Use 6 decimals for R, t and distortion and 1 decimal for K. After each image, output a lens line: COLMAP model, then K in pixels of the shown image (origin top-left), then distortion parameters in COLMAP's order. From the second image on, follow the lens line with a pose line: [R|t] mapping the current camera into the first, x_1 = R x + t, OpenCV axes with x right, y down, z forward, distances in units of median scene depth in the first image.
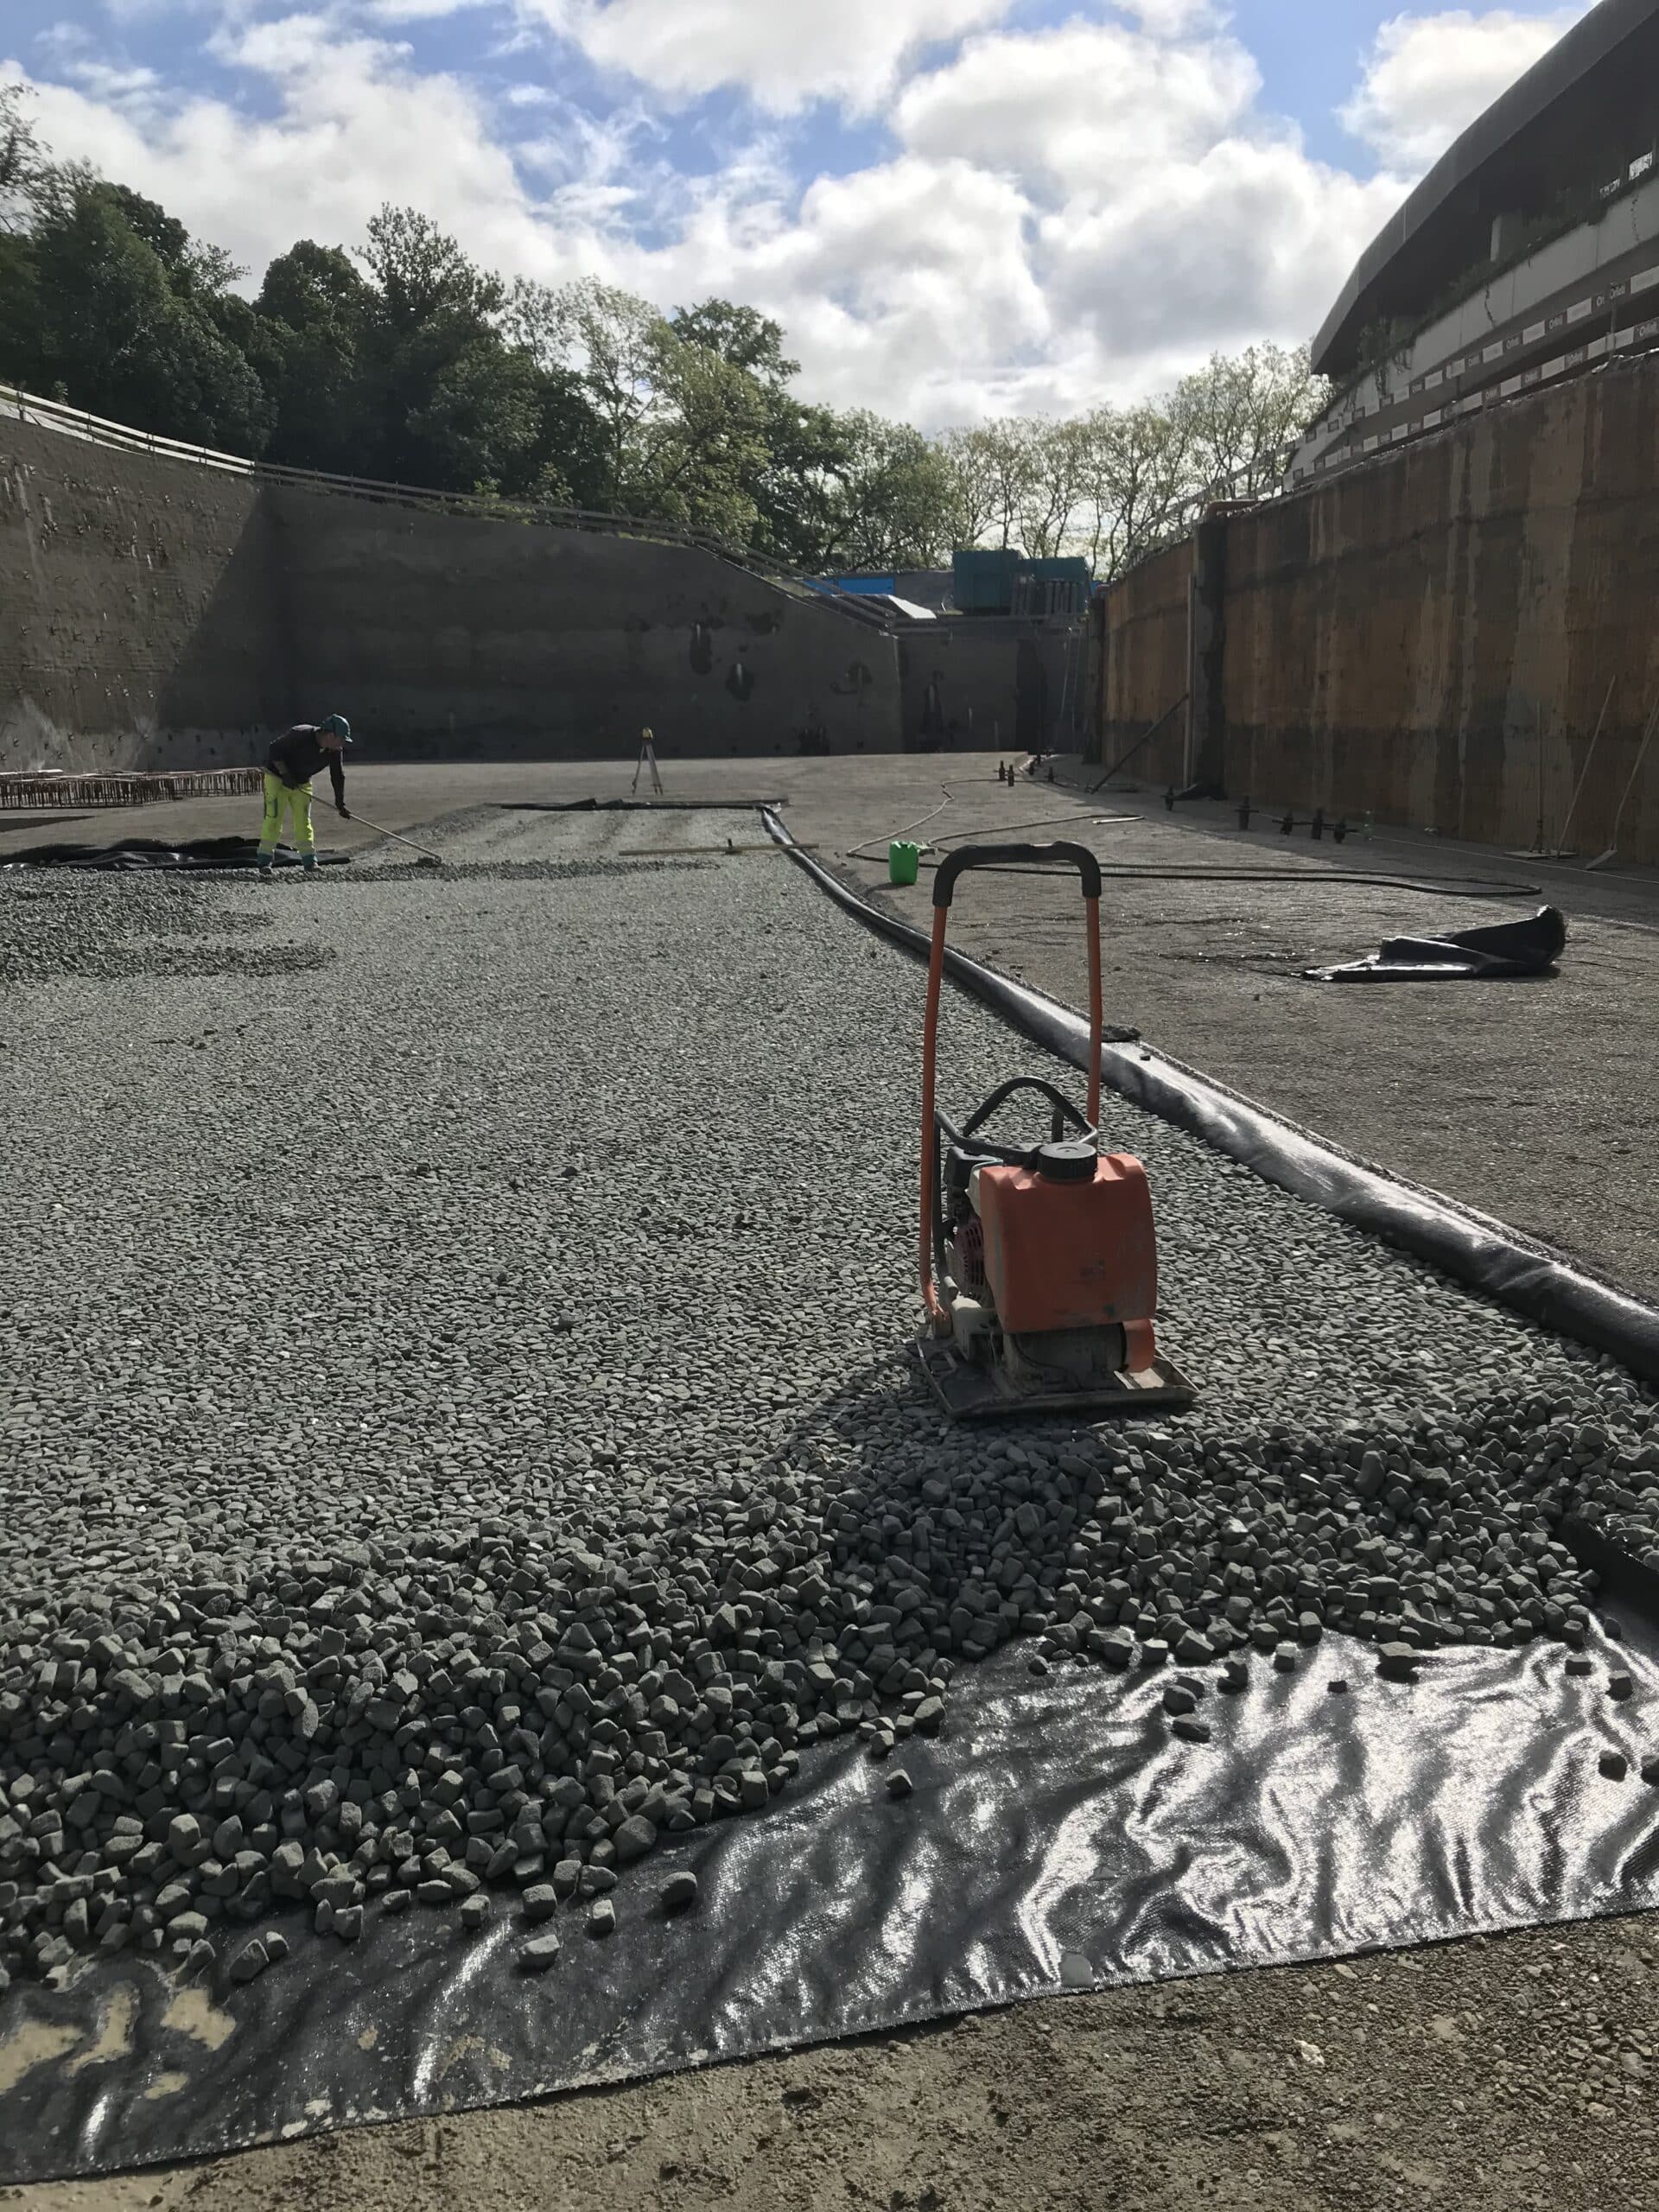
lens RADIAL K [[1773.0, 0, 818.0], [0, 1773.0, 1096.1], [0, 0, 1]] dist [-0.006166, 0.007793]
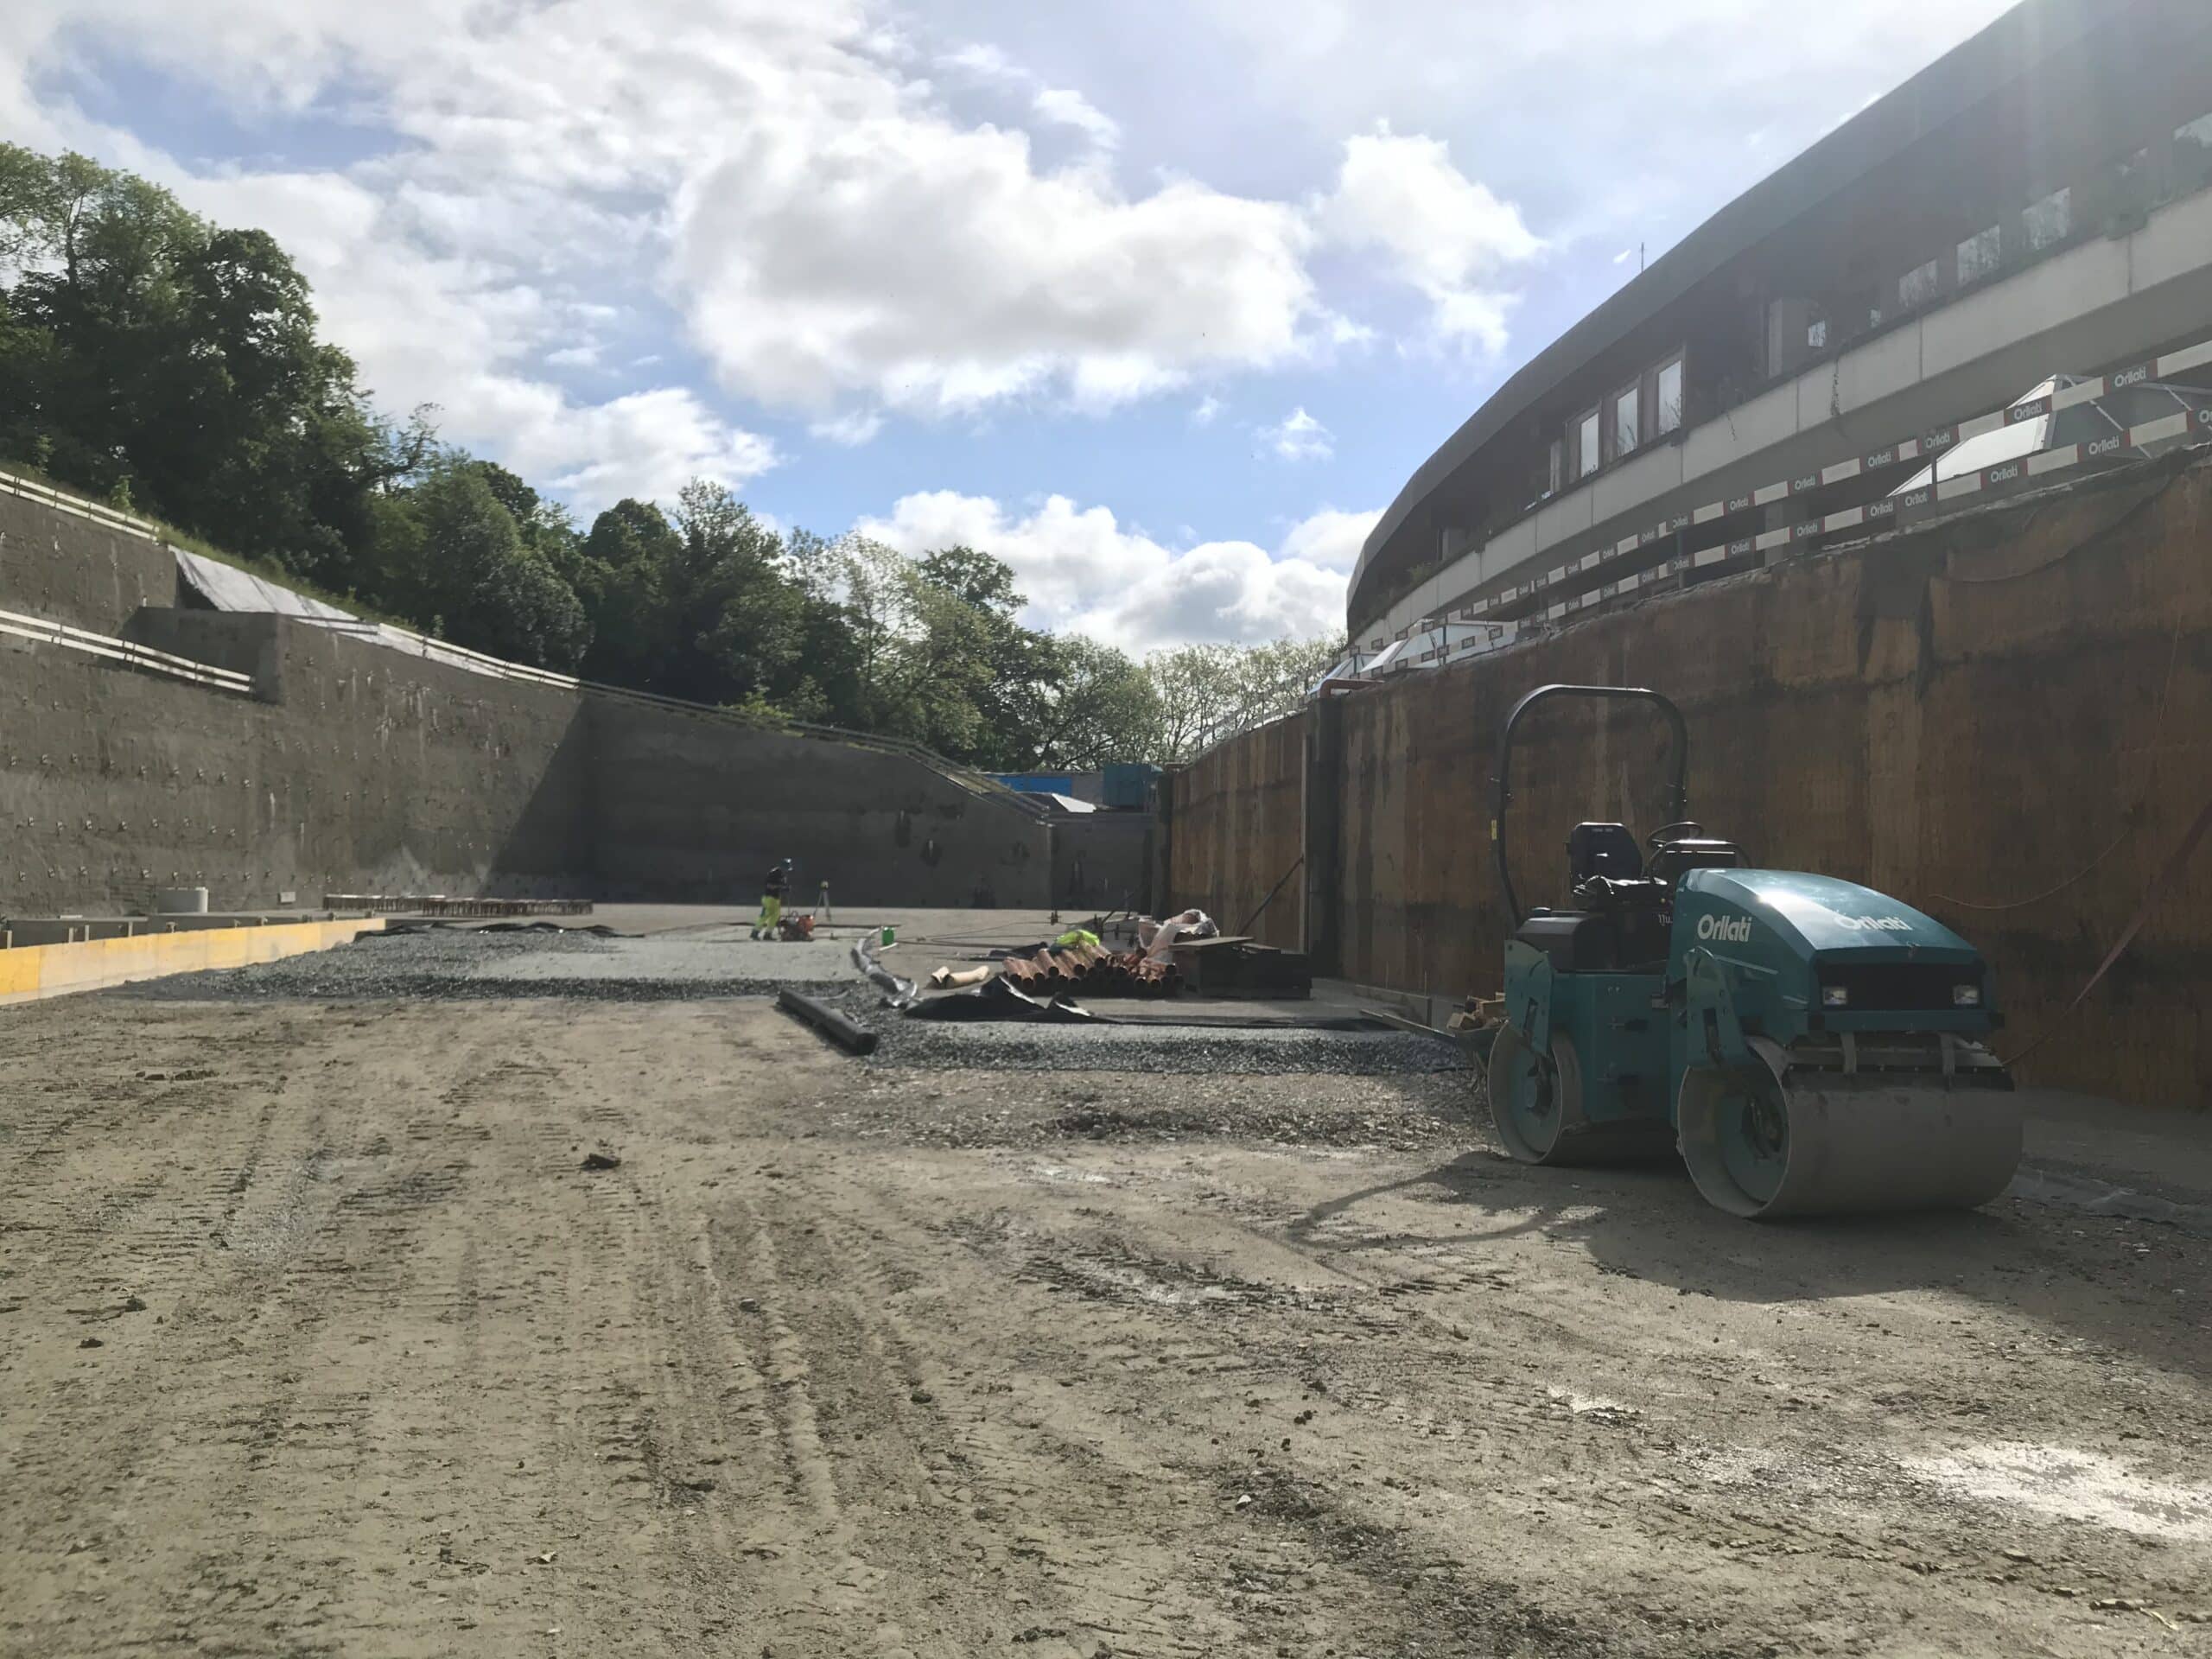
lens RADIAL K [[1773.0, 0, 1003.3], [0, 1773.0, 833.6], [0, 0, 1]] dist [-0.006166, 0.007793]
pose [[0.998558, 0.034136, -0.041432, 0.033317], [-0.043118, 0.969770, -0.240182, 0.033440], [0.031981, 0.241622, 0.969843, -0.142600]]
